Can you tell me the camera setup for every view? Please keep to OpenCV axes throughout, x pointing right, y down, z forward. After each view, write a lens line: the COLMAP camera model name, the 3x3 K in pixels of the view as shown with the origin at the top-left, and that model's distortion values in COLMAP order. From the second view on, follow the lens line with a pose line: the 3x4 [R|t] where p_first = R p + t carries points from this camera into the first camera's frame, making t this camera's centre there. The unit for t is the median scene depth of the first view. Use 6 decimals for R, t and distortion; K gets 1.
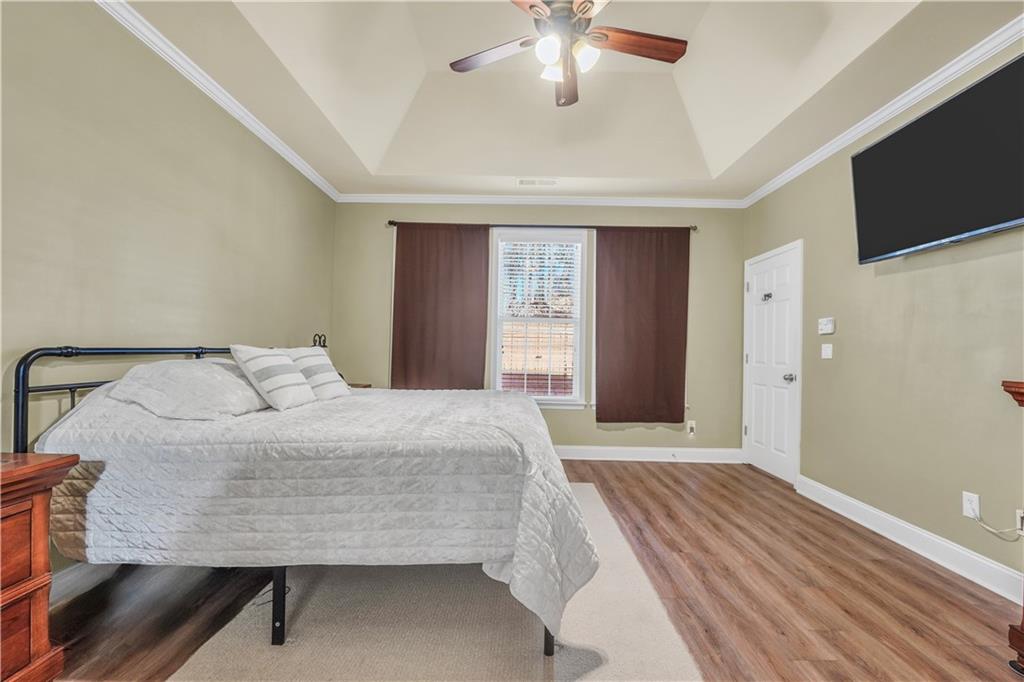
lens RADIAL K [[441.5, 0, 510.0], [0, 441.5, 346.7], [0, 0, 1]] dist [-0.017632, 0.006702]
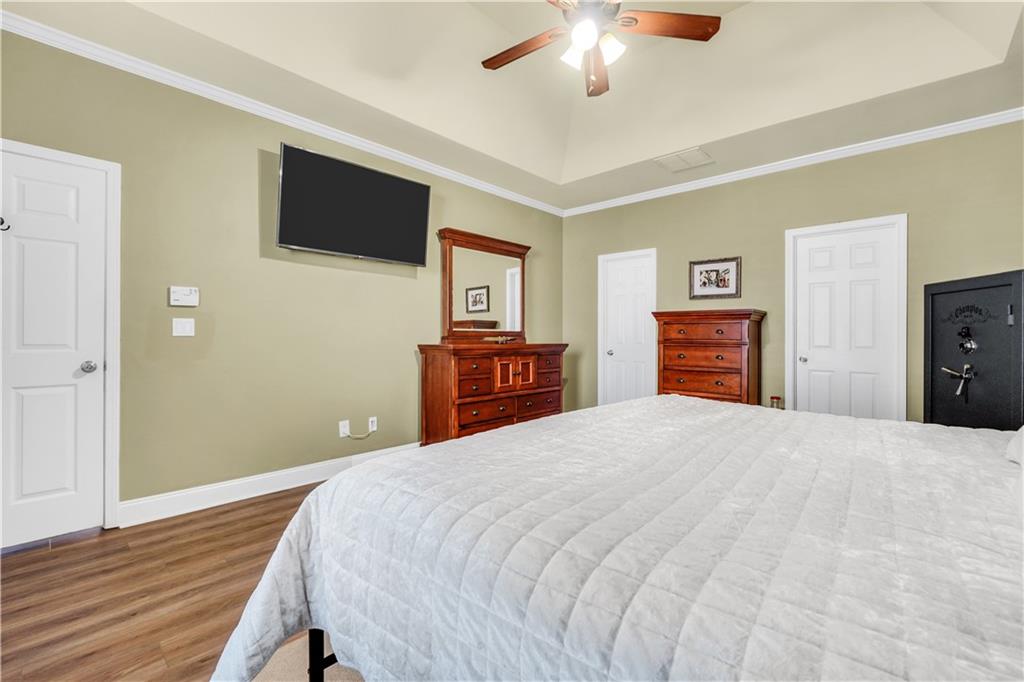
lens RADIAL K [[441.5, 0, 511.9], [0, 441.5, 338.1], [0, 0, 1]] dist [-0.017632, 0.006702]
pose [[-0.744939, -0.036132, 0.666153, -0.410805], [-0.032396, 0.999313, 0.017975, -0.005142], [-0.666345, -0.008190, -0.745598, 1.749189]]
